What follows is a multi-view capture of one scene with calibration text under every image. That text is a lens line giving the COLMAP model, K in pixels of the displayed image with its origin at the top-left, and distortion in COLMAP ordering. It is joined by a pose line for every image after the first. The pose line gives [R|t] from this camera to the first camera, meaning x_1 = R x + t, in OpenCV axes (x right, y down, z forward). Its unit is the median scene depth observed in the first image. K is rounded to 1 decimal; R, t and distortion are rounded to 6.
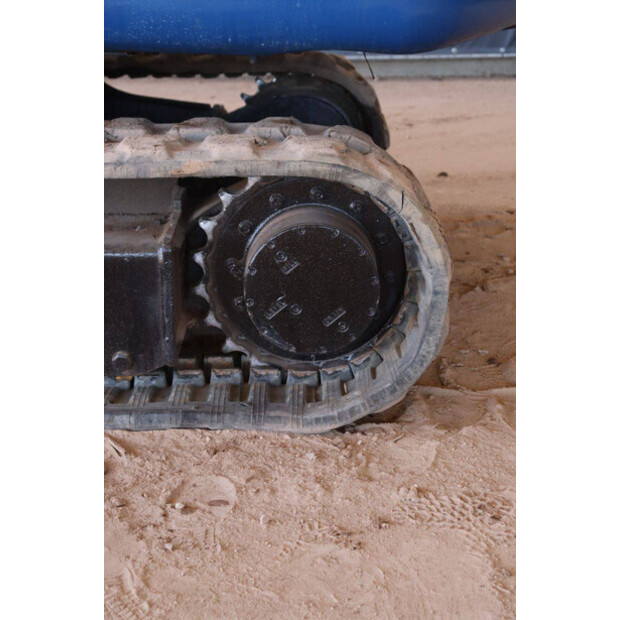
lens RADIAL K [[1202.3, 0, 310.0], [0, 1202.3, 310.0], [0, 0, 1]] dist [0.250107, 0.059328]
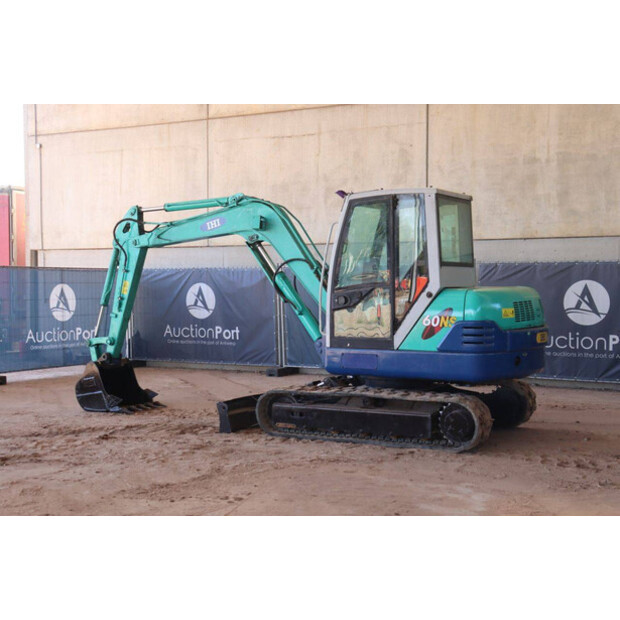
lens RADIAL K [[899.0, 0, 300.7], [0, 899.0, 310.4], [0, 0, 1]] dist [0.091007, 0.045498]
pose [[0.866840, 0.013894, -0.498393, 1.365017], [-0.143944, 0.964020, -0.223483, 0.476736], [0.477356, 0.265465, 0.837651, -2.744530]]
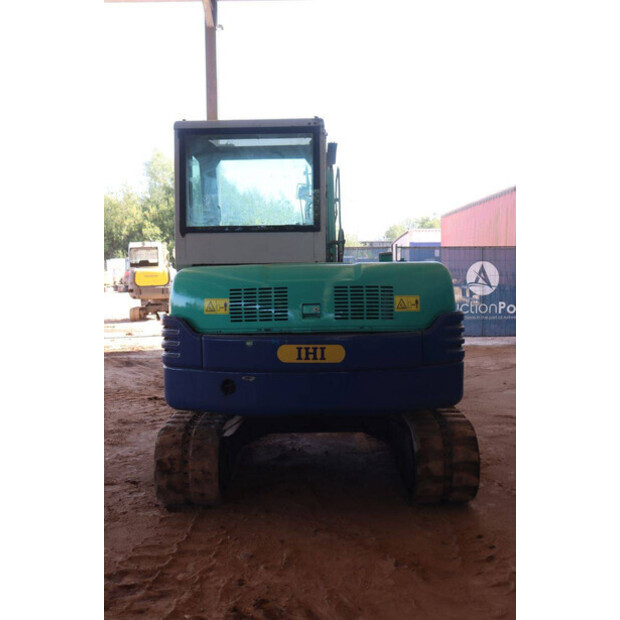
lens RADIAL K [[695.2, 0, 327.7], [0, 695.2, 310.7], [0, 0, 1]] dist [-0.110486, 0.013056]
pose [[-0.003627, 0.065662, -0.997835, 2.027680], [-0.281098, 0.957541, 0.064032, -0.722592], [0.959672, 0.280722, 0.014984, 1.280688]]
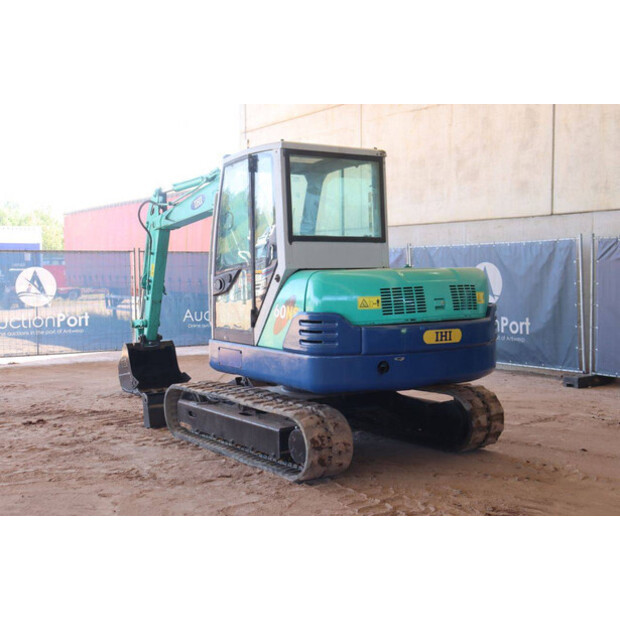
lens RADIAL K [[794.4, 0, 310.0], [0, 794.4, 310.0], [0, 0, 1]] dist [0.027065, 0.049428]
pose [[0.561995, 0.039810, -0.826182, 2.226628], [-0.233358, 0.965897, -0.112195, -0.169642], [0.793540, 0.255849, 0.552119, -0.570940]]
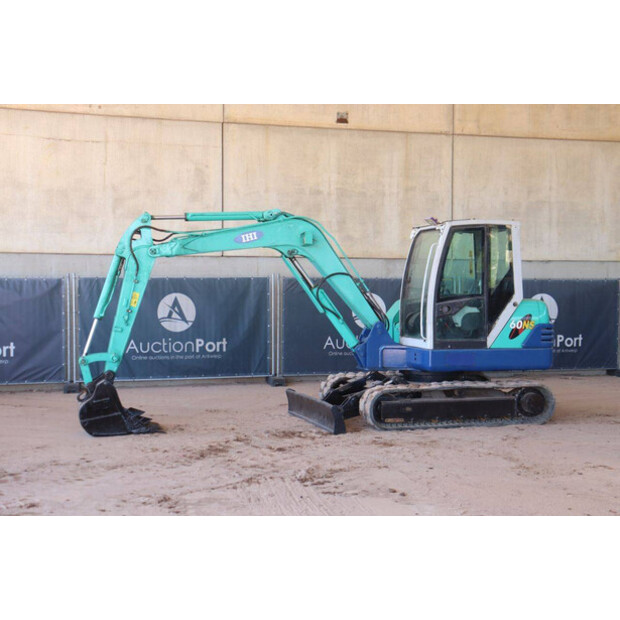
lens RADIAL K [[899.0, 0, 300.7], [0, 899.0, 310.4], [0, 0, 1]] dist [0.091007, 0.045498]
pose [[0.968032, -0.003035, 0.250810, -2.604903], [0.071645, 0.961614, -0.264886, 0.752106], [-0.240379, 0.274387, 0.931091, -3.661746]]
